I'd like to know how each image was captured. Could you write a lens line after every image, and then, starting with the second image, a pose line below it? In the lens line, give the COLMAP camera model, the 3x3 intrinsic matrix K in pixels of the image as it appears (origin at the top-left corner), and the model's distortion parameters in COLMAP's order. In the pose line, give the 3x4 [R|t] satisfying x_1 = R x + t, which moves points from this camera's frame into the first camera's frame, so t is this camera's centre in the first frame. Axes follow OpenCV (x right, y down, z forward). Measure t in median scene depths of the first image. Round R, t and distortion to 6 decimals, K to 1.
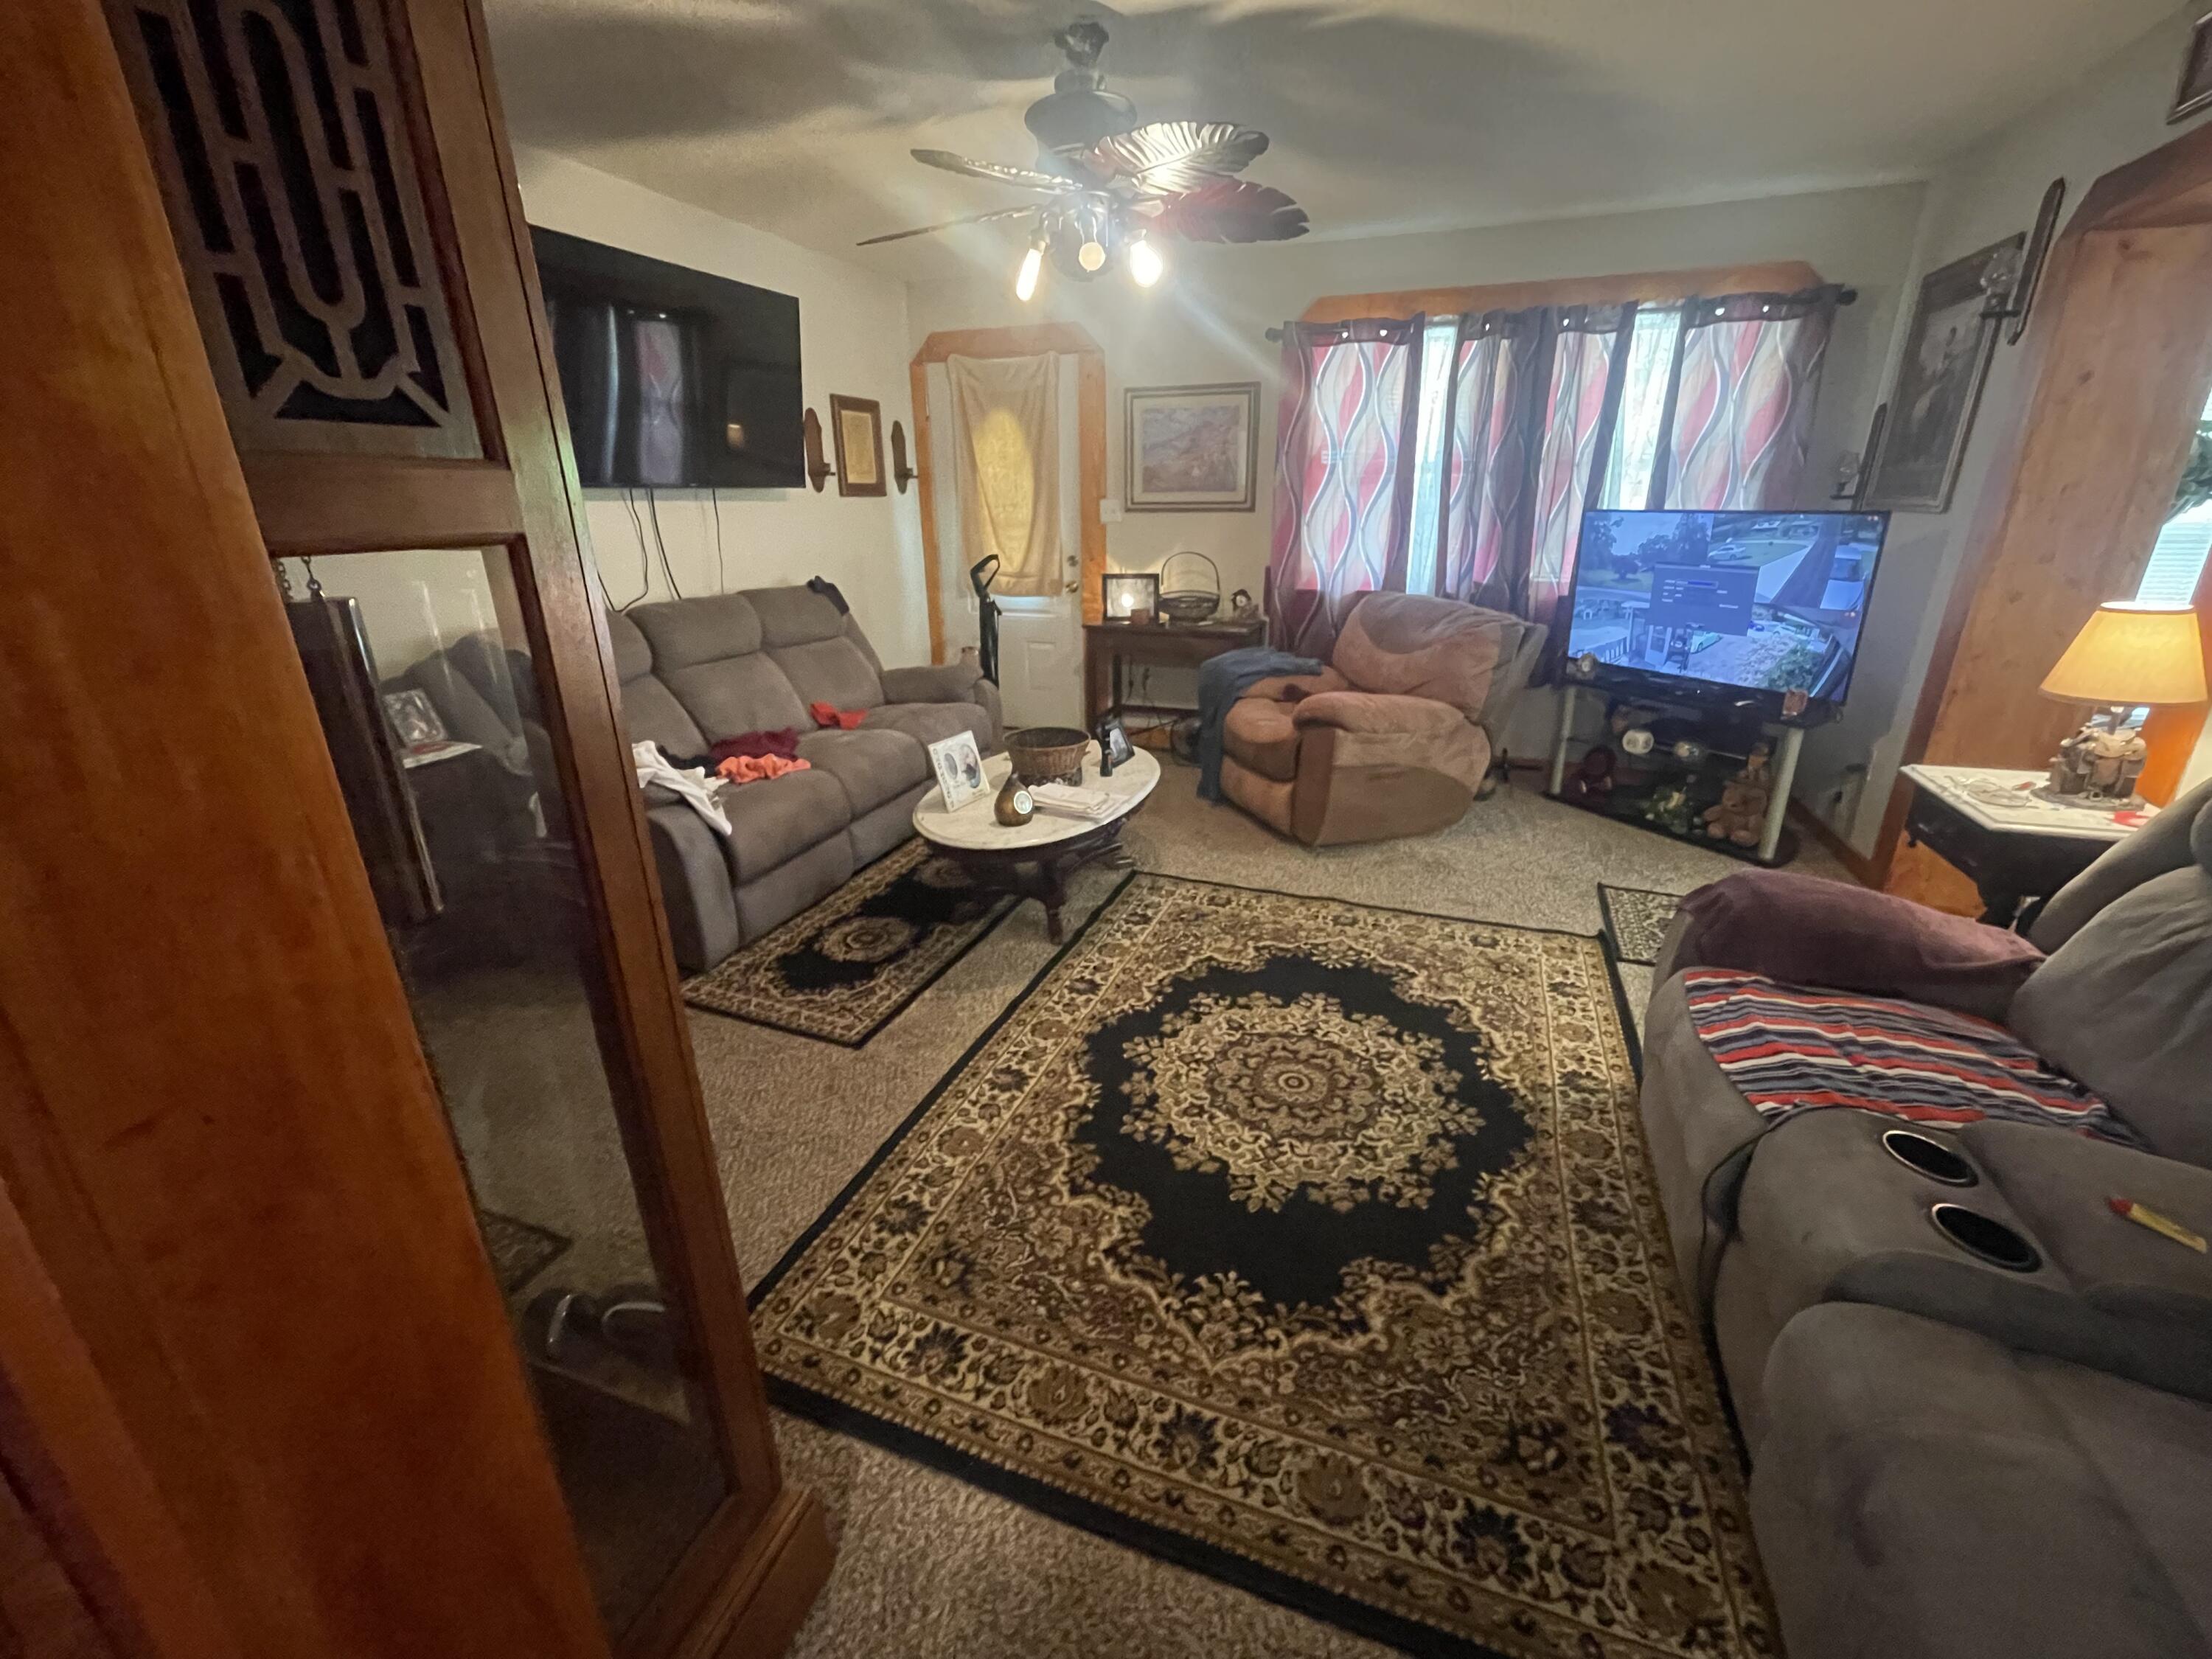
lens RADIAL K [[894.3, 0, 1116.7], [0, 894.3, 819.6], [0, 0, 1]] dist [-0.000394, 0.000030]
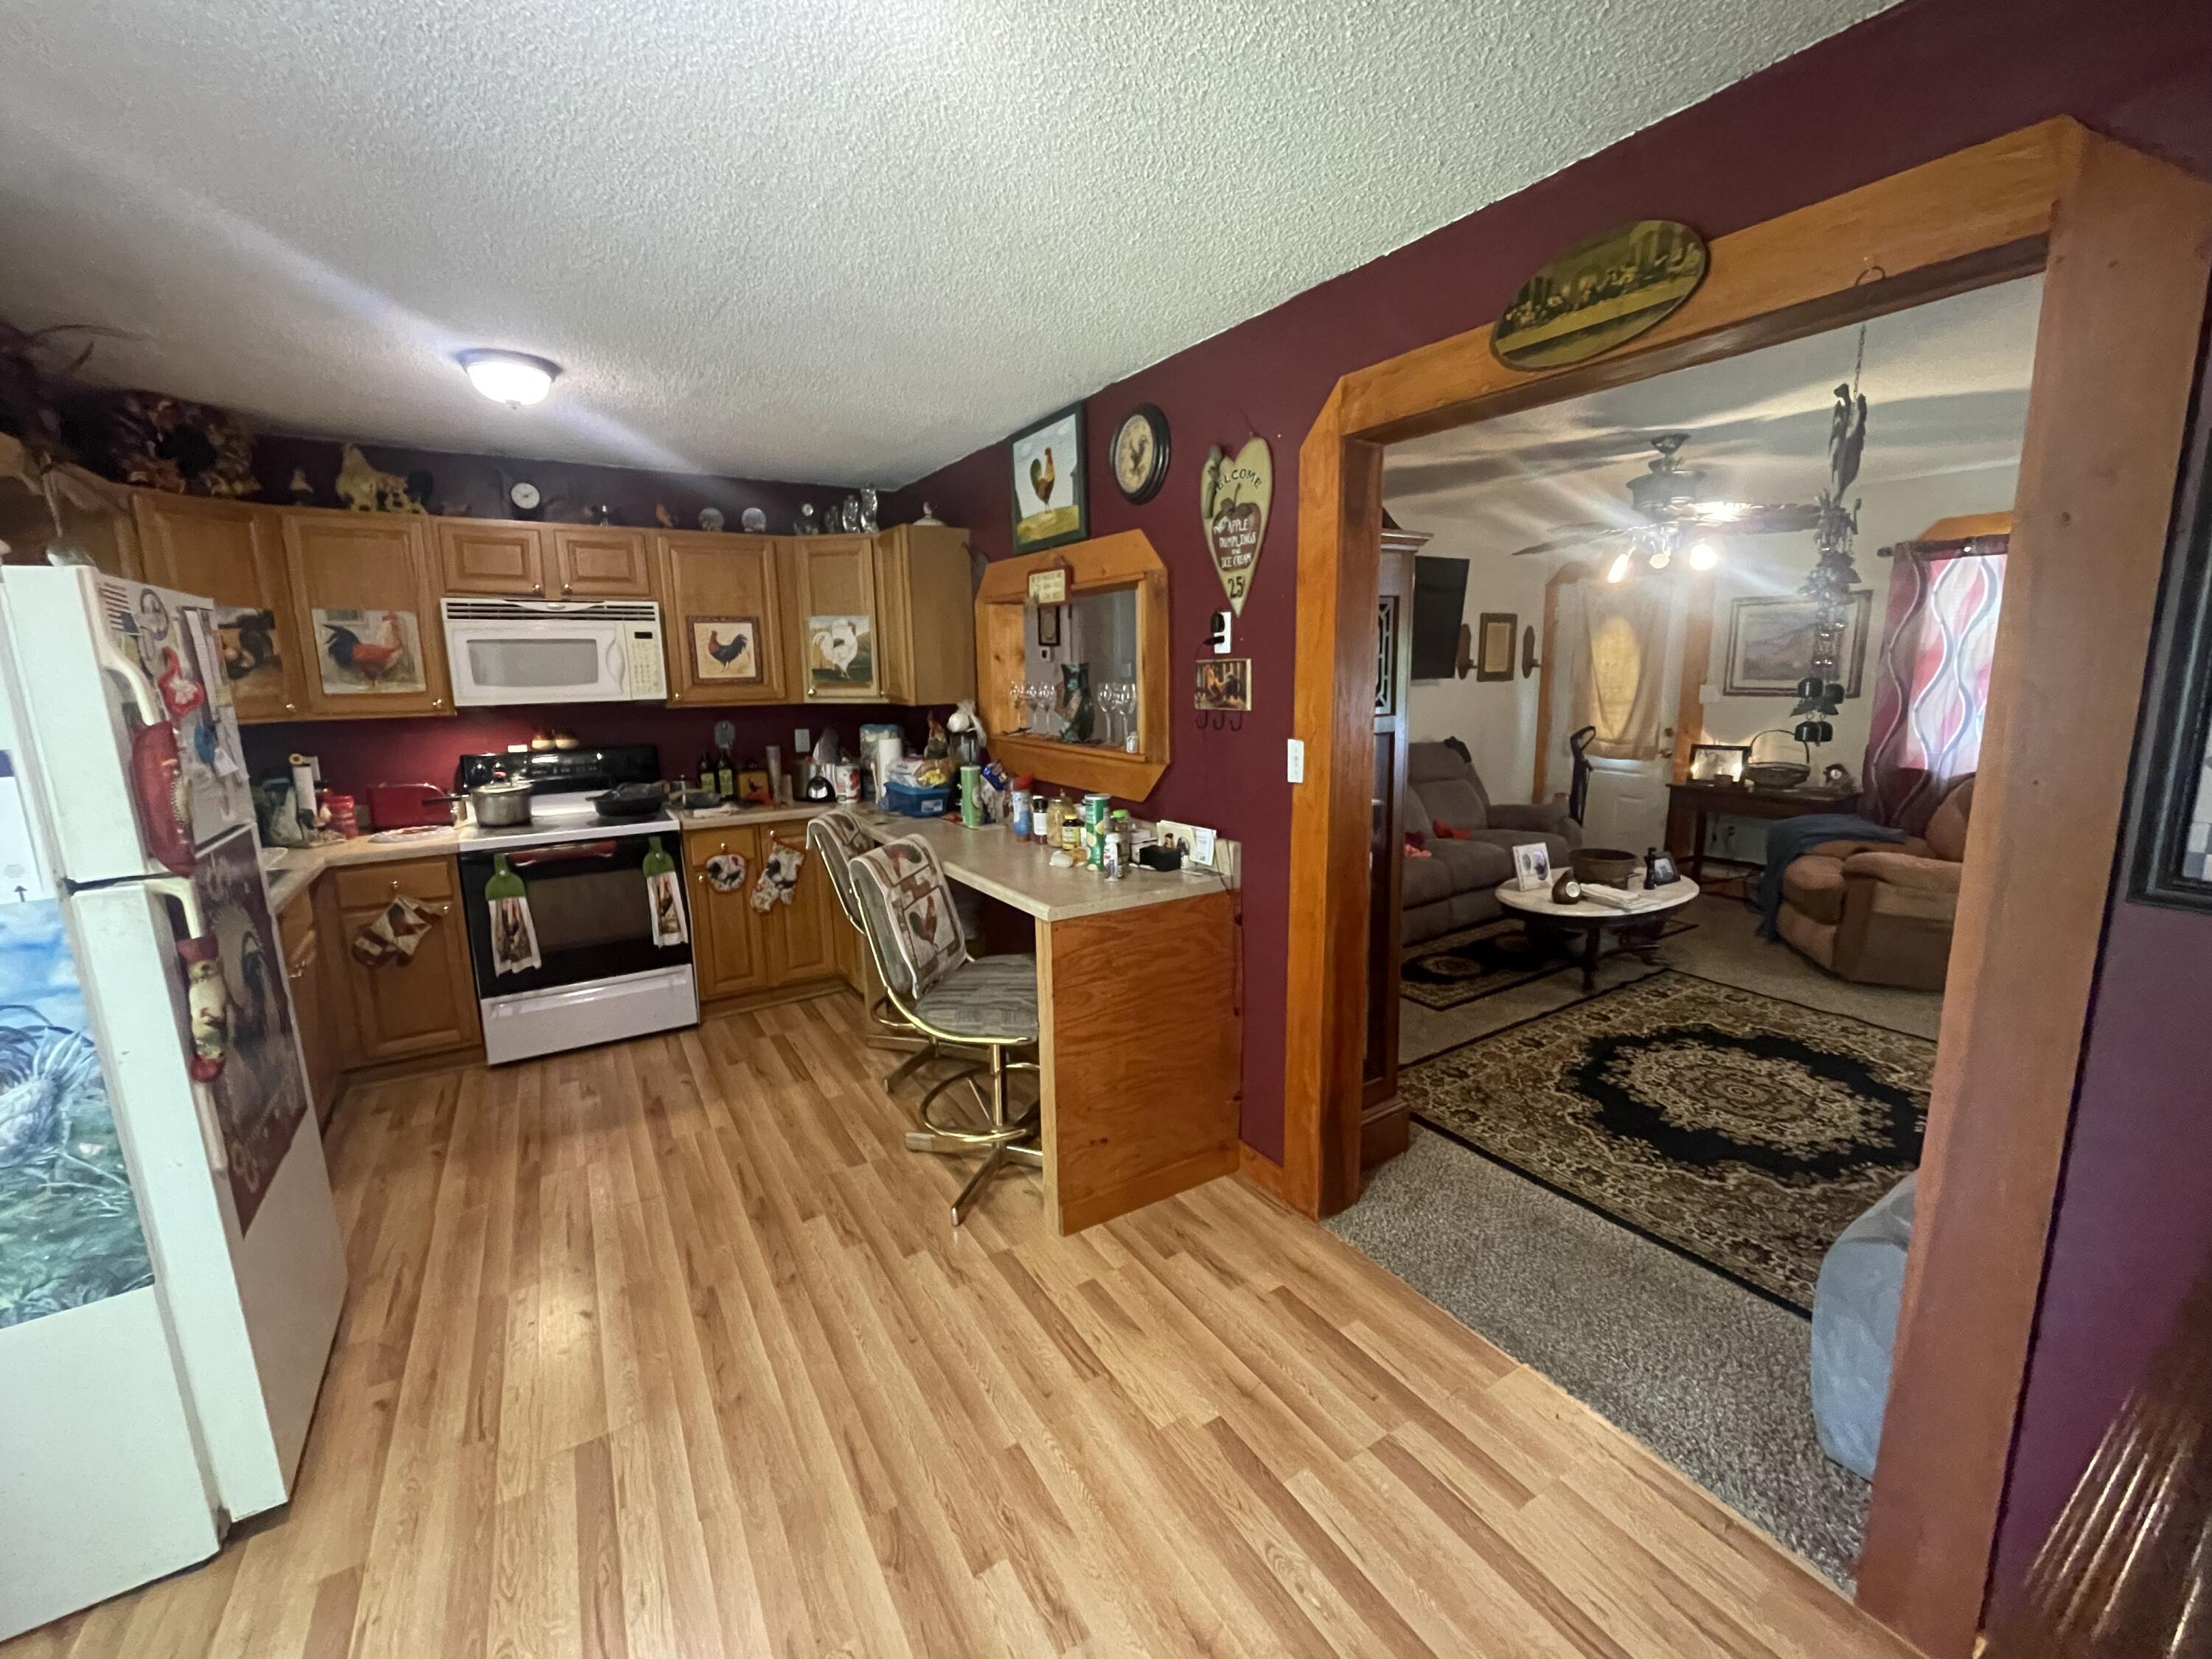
lens RADIAL K [[894.3, 0, 1116.7], [0, 894.3, 819.6], [0, 0, 1]] dist [-0.000394, 0.000030]
pose [[0.792745, 0.101586, -0.601028, 0.154177], [-0.198226, 0.975385, -0.096597, 0.140326], [0.576421, 0.195716, 0.793369, -0.571104]]
